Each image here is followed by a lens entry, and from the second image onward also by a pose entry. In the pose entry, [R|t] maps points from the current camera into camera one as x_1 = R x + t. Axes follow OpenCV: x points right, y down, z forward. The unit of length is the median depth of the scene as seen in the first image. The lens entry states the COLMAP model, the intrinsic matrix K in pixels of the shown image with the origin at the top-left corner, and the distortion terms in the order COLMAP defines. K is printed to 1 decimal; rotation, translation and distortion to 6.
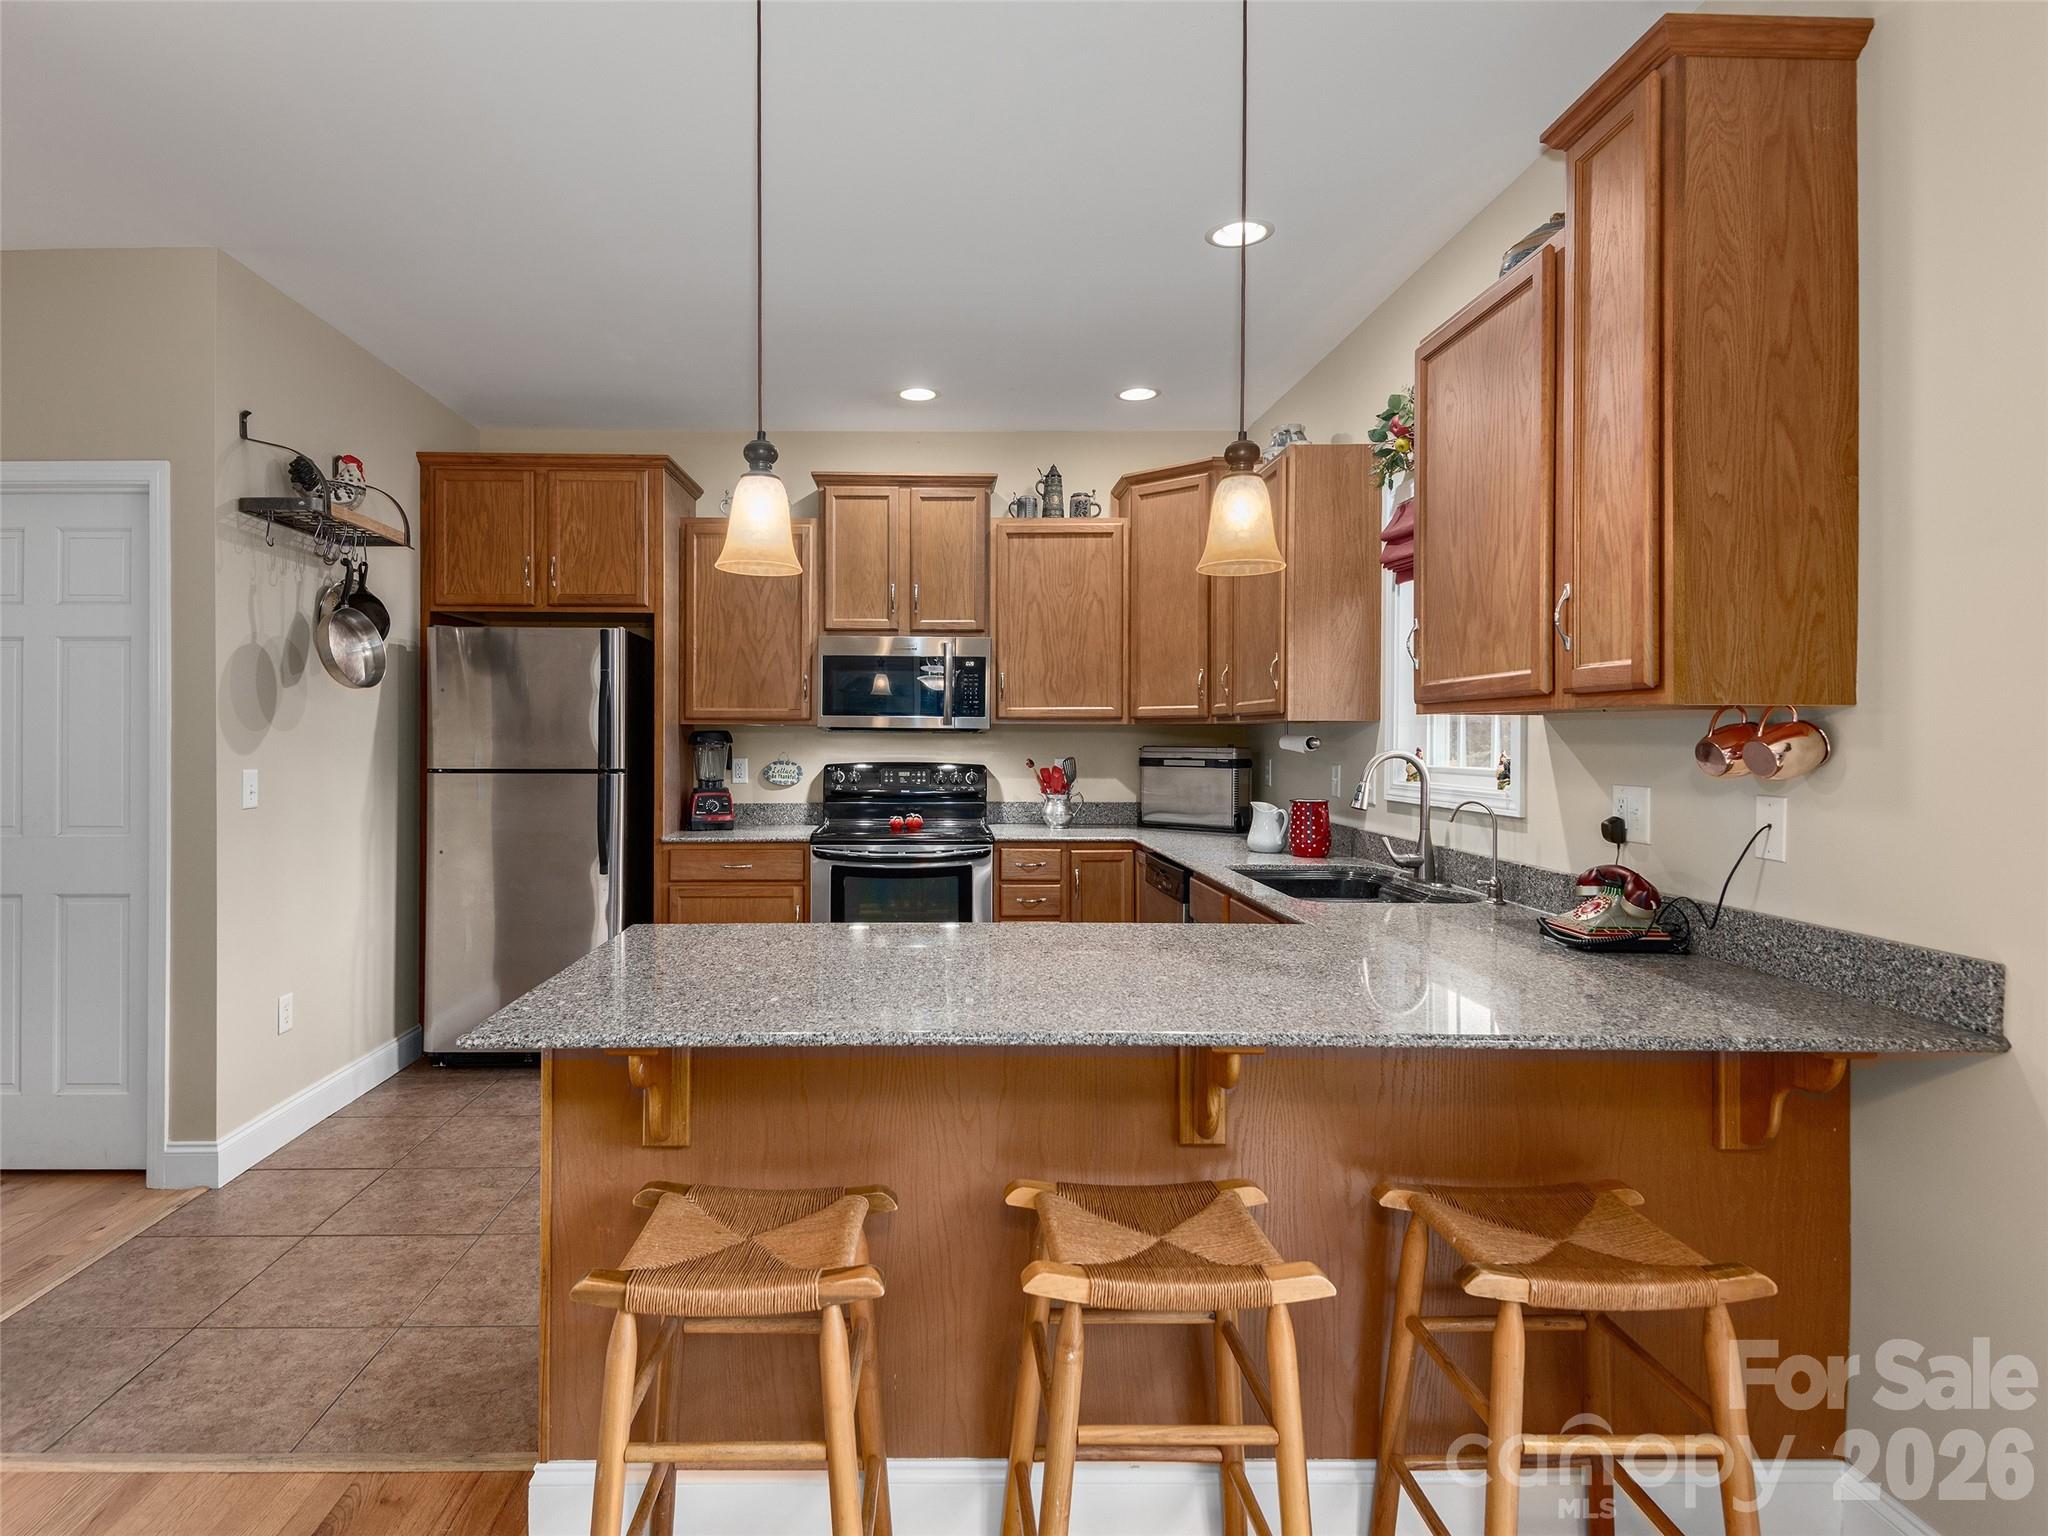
lens RADIAL K [[1043.4, 0, 1012.1], [0, 1043.4, 725.5], [0, 0, 1]] dist [0.001969, 0.000498]
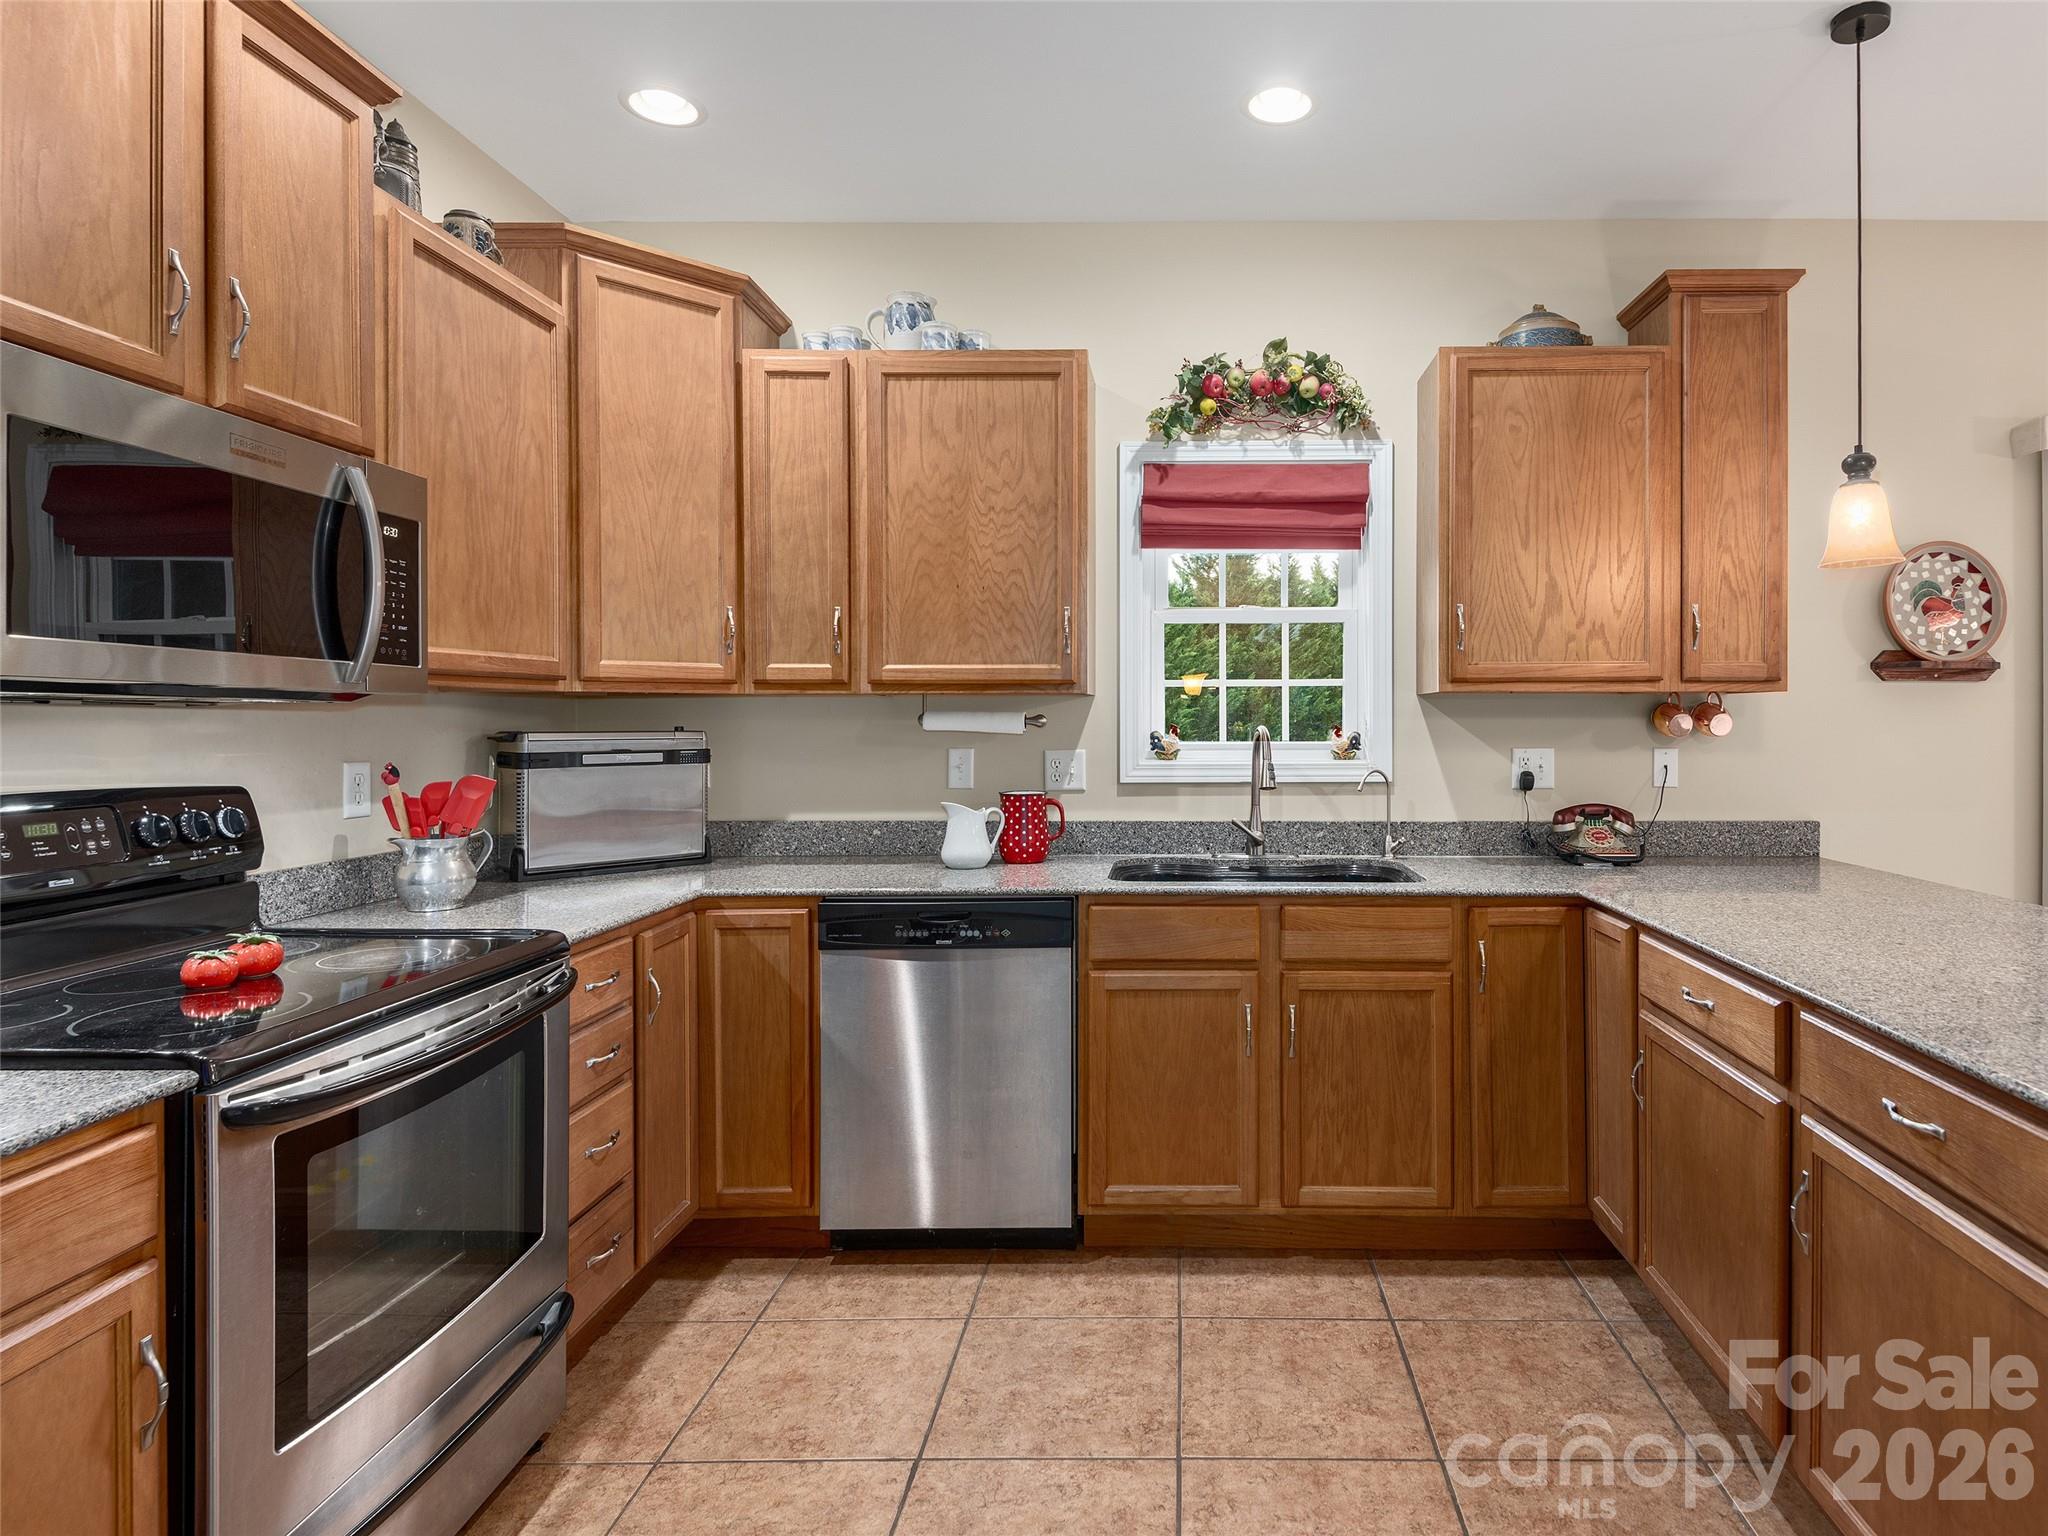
lens RADIAL K [[1130.7, 0, 1023.6], [0, 1130.7, 715.4], [0, 0, 1]] dist [0.027902, 0.000242]
pose [[0.105495, 0.001021, 0.994419, -0.448104], [-0.008369, 0.999965, -0.000138, 0.009575], [-0.994385, -0.008308, 0.105500, 0.702305]]
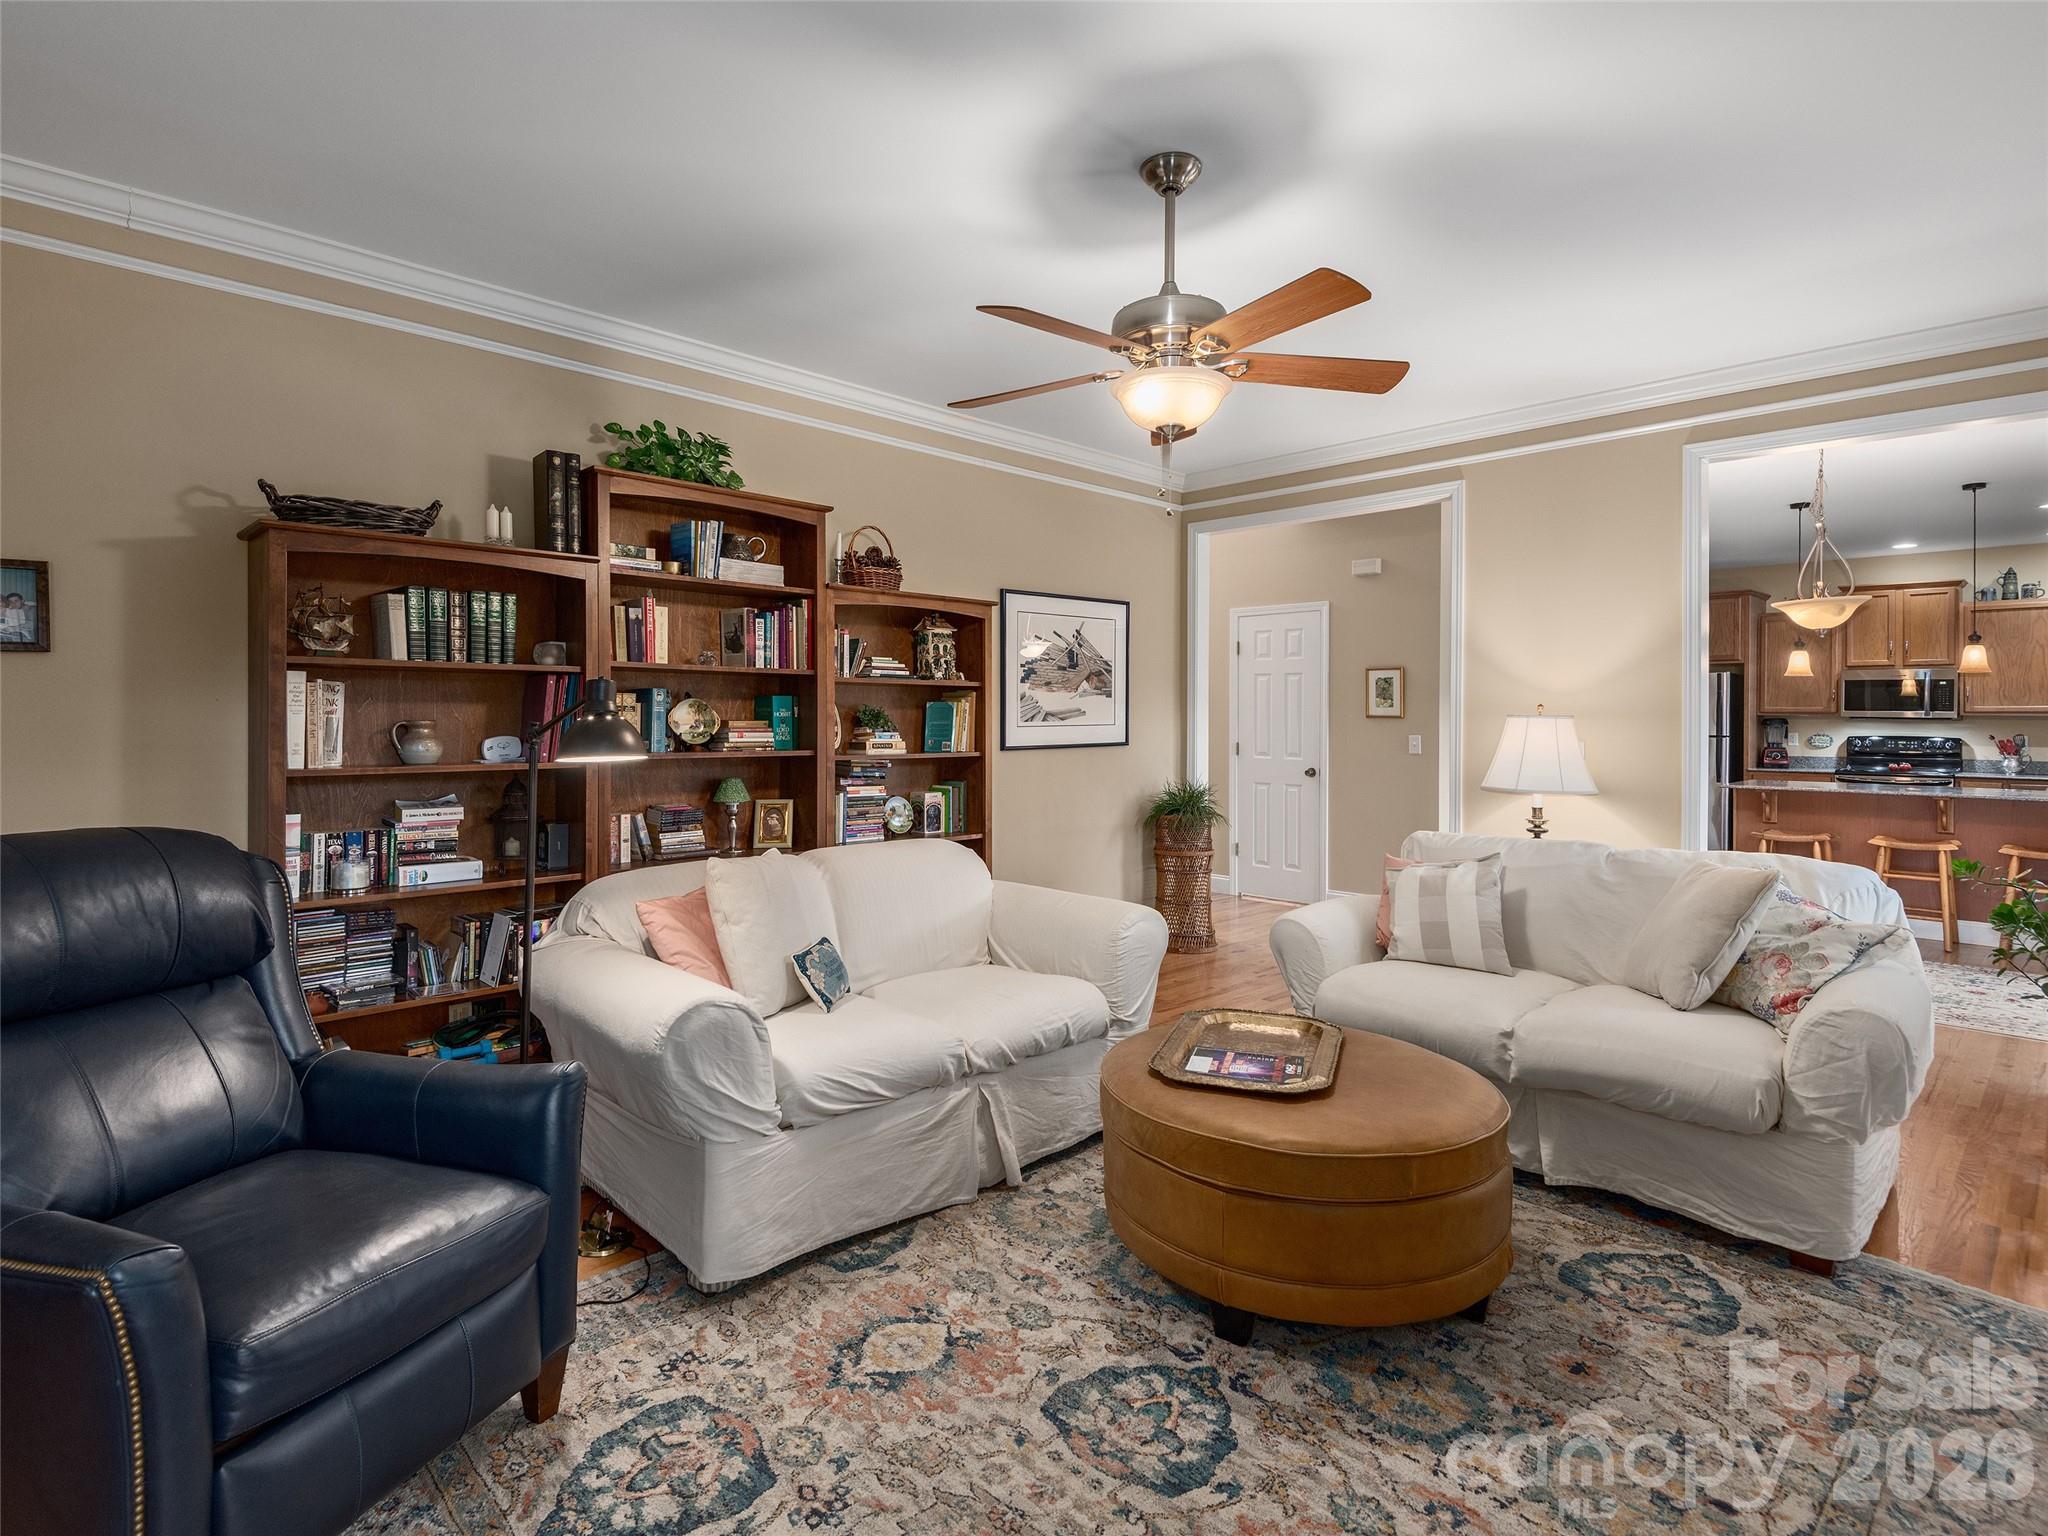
lens RADIAL K [[1043.4, 0, 1012.1], [0, 1043.4, 725.5], [0, 0, 1]] dist [0.001969, 0.000498]
pose [[0.625084, 0.007731, -0.780519, 0.372139], [0.006204, 0.999870, 0.014873, -0.021221], [0.780533, -0.014140, 0.624955, -1.440399]]
